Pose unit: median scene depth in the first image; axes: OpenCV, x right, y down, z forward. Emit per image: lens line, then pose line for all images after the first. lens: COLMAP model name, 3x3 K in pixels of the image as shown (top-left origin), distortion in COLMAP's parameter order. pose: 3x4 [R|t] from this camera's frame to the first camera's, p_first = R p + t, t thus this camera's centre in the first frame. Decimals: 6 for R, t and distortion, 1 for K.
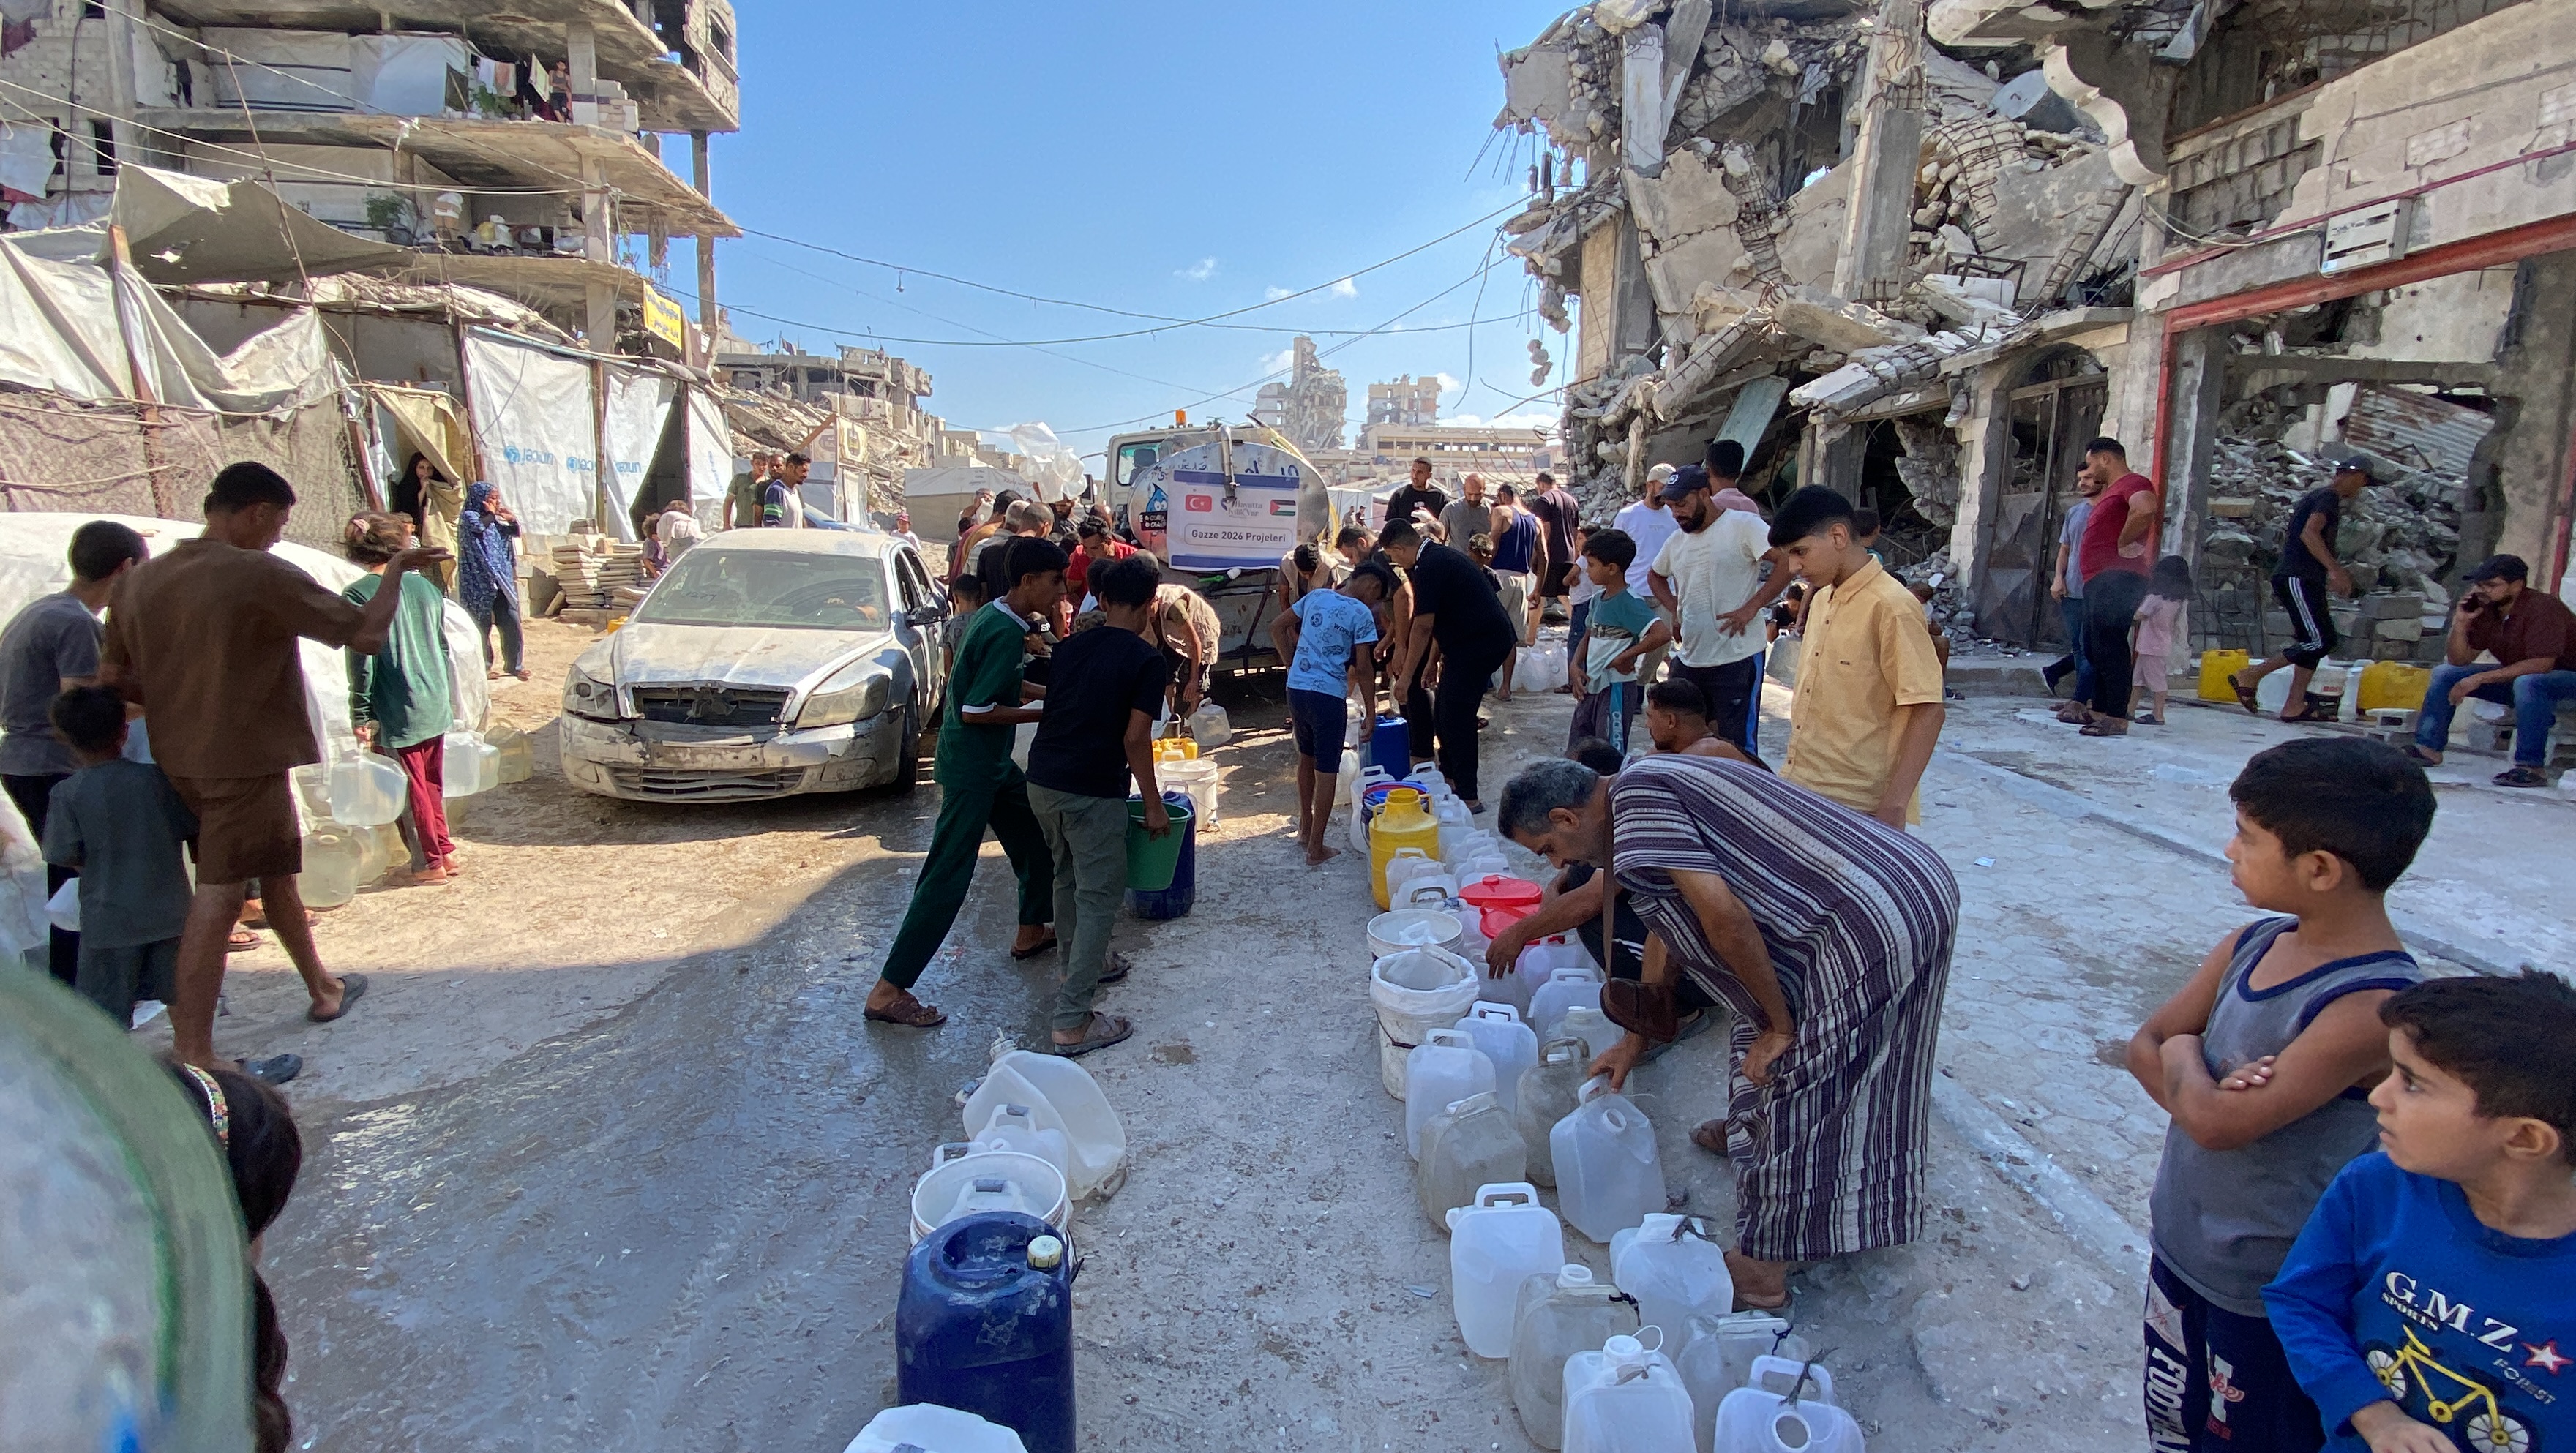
lens RADIAL K [[1217.7, 0, 1292.0], [0, 1217.7, 742.2], [0, 0, 1]] dist [0.017632, -0.017646]
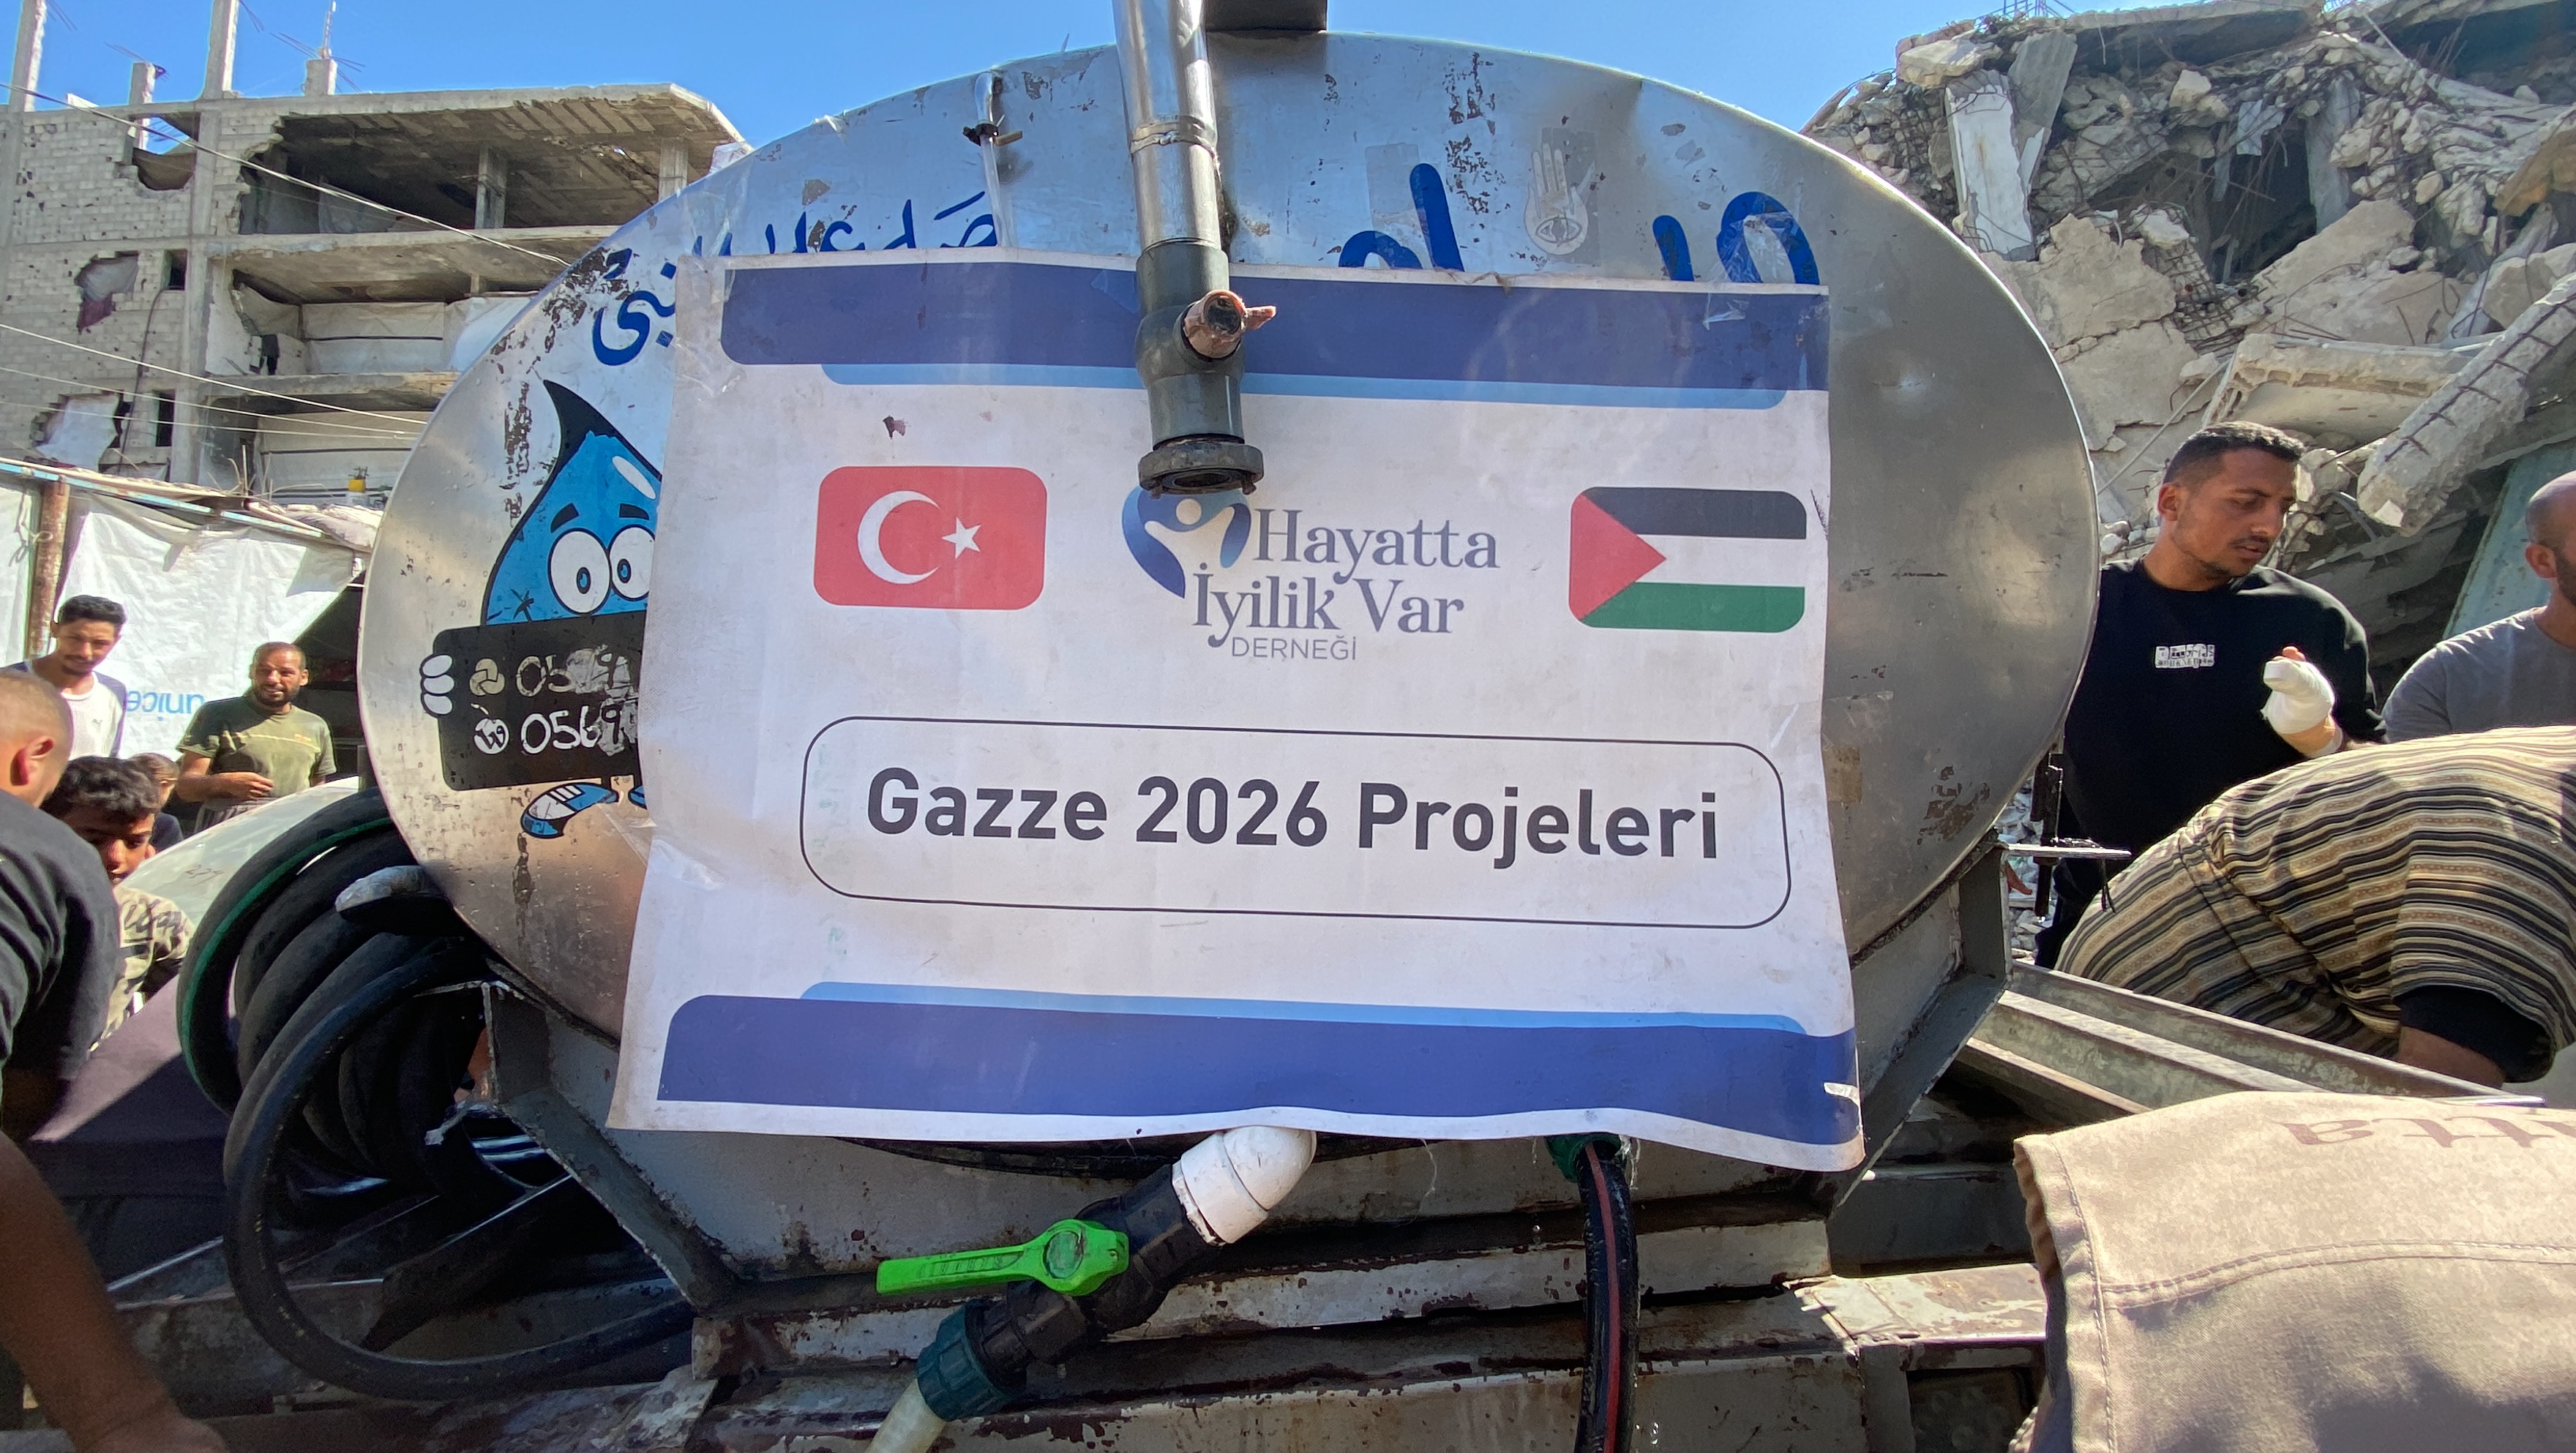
lens RADIAL K [[1217.7, 0, 1278.5], [0, 1217.7, 733.2], [0, 0, 1]] dist [0.017632, -0.017646]
pose [[0.989186, -0.026411, -0.144267, -0.011845], [-0.007672, 0.972988, -0.230729, -0.062722], [0.146464, 0.229341, 0.962264, 0.370217]]
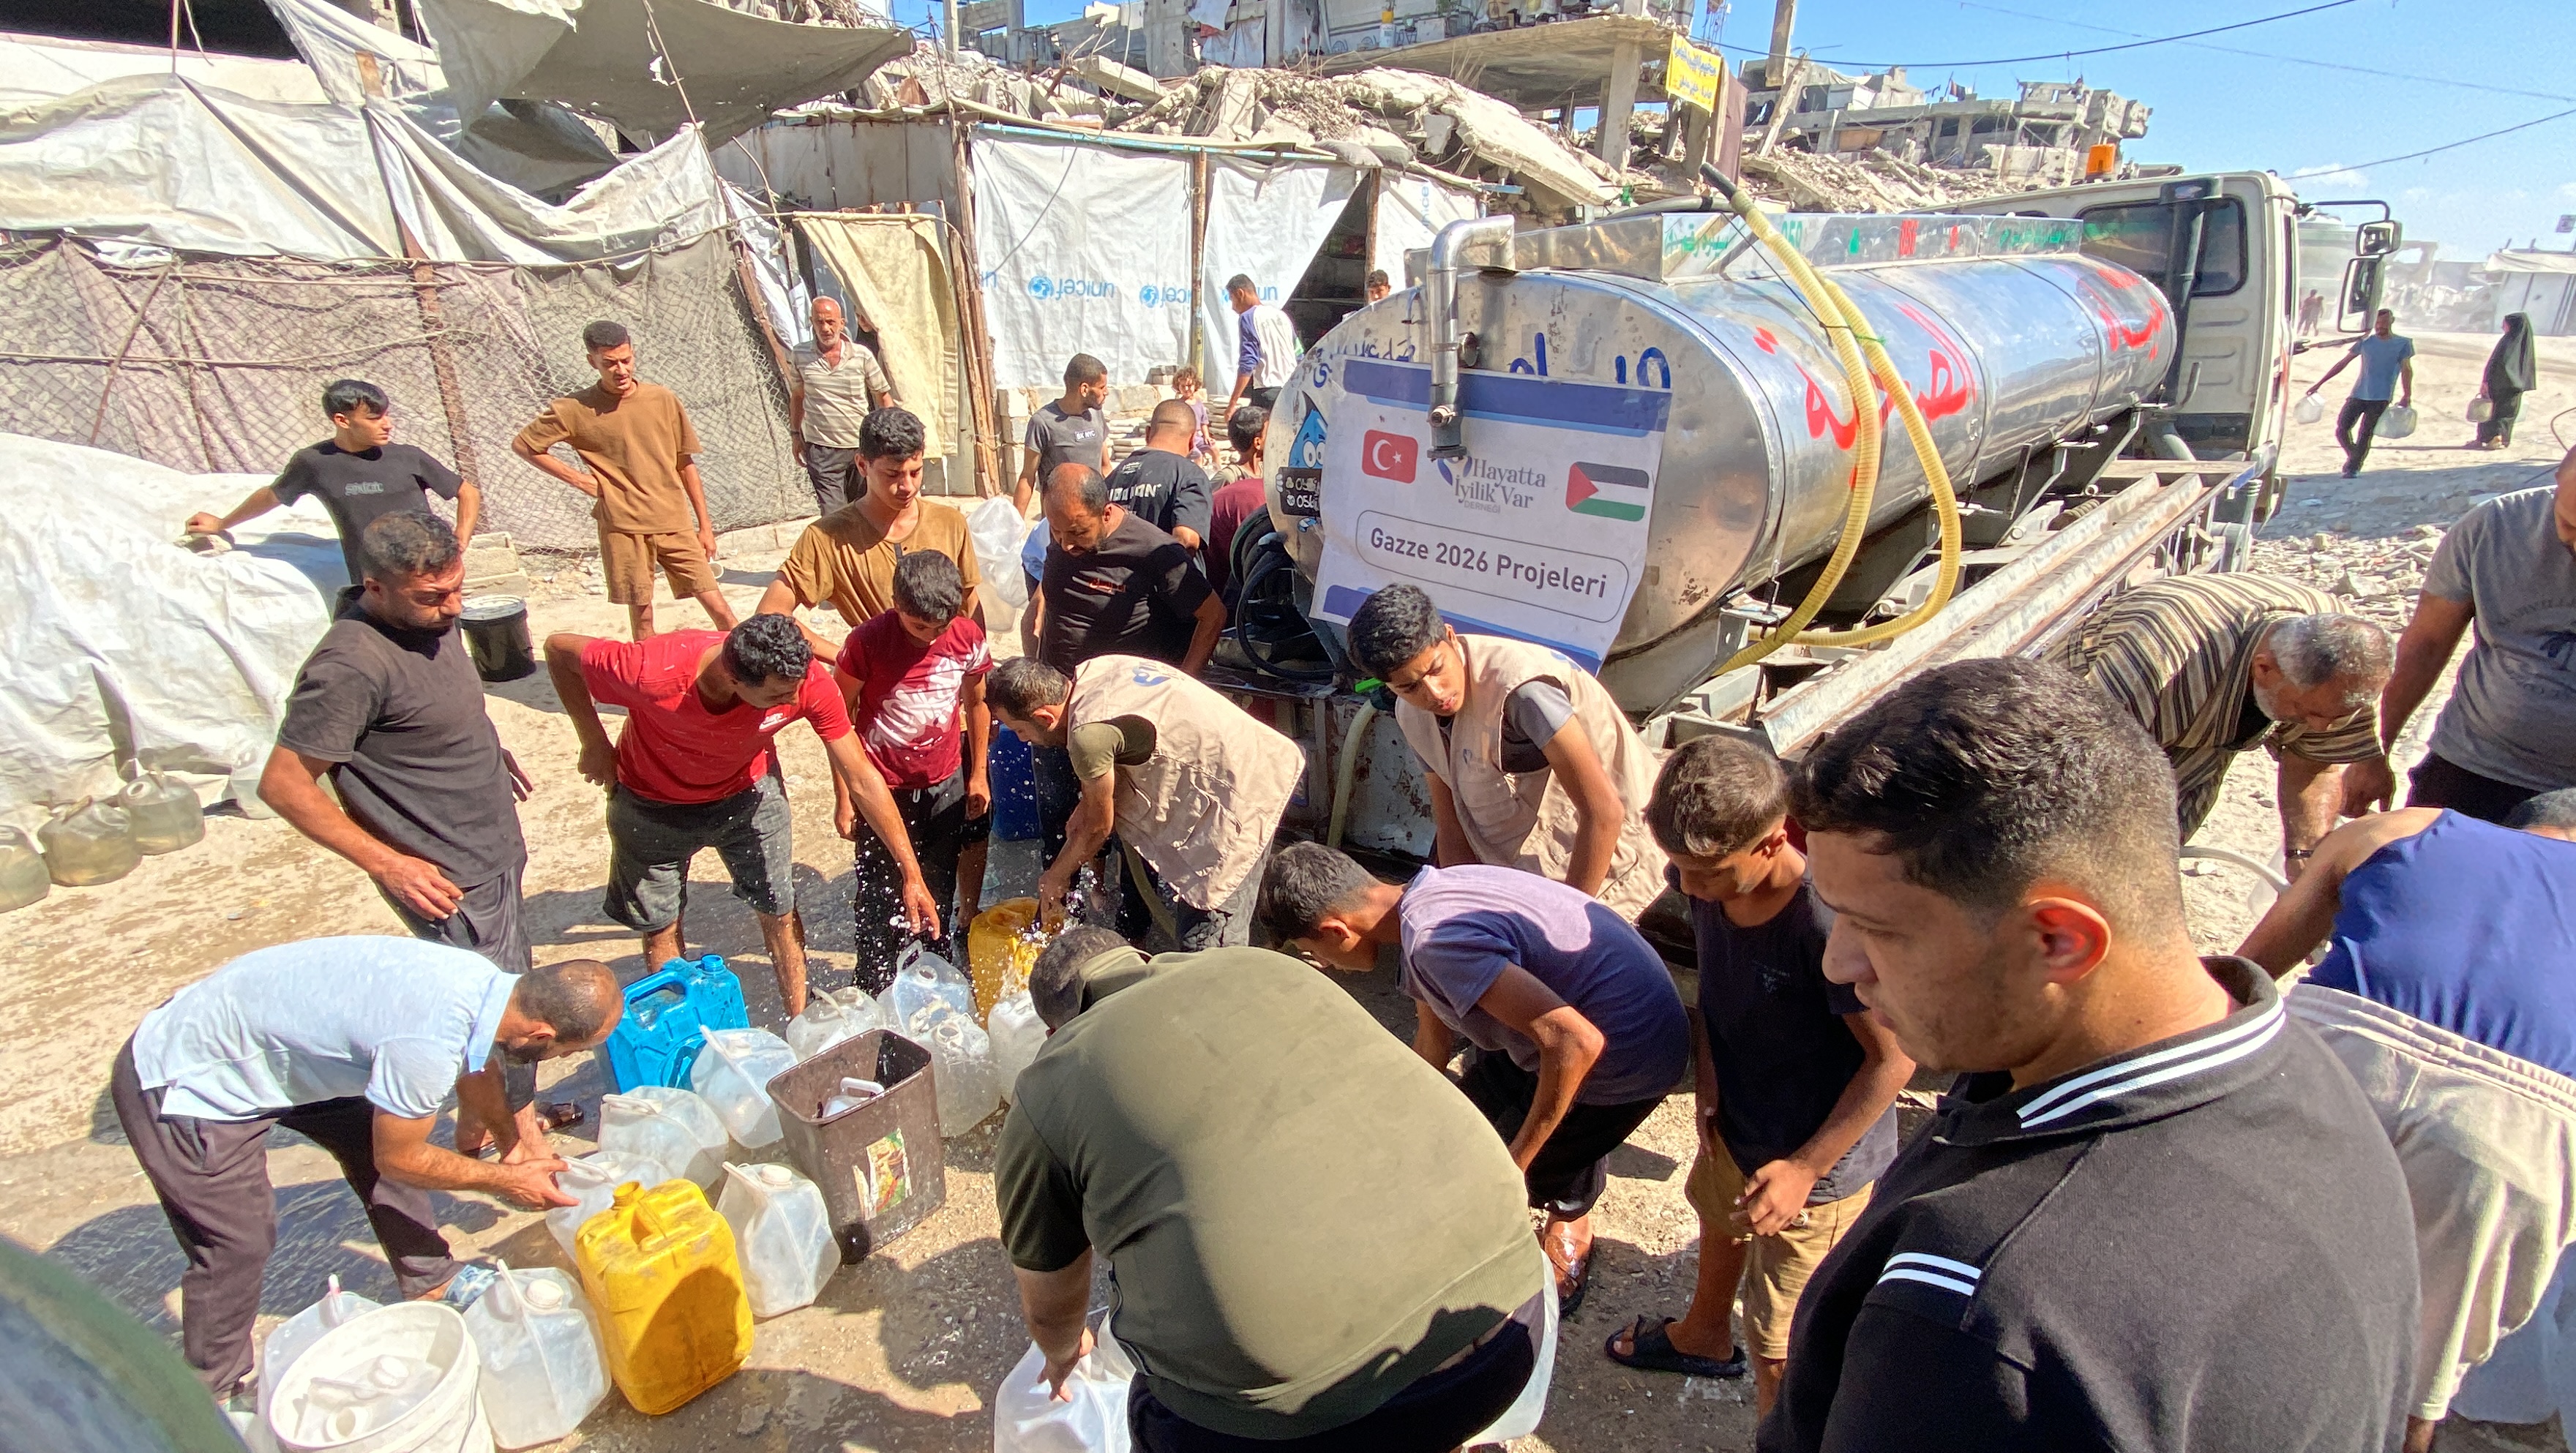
lens RADIAL K [[1217.7, 0, 1274.4], [0, 1217.7, 747.1], [0, 0, 1]] dist [0.017632, -0.017646]
pose [[0.632175, 0.266732, -0.727467, 0.076145], [-0.138318, 0.962647, 0.232763, -0.079125], [0.762380, -0.046525, 0.645455, 0.303868]]
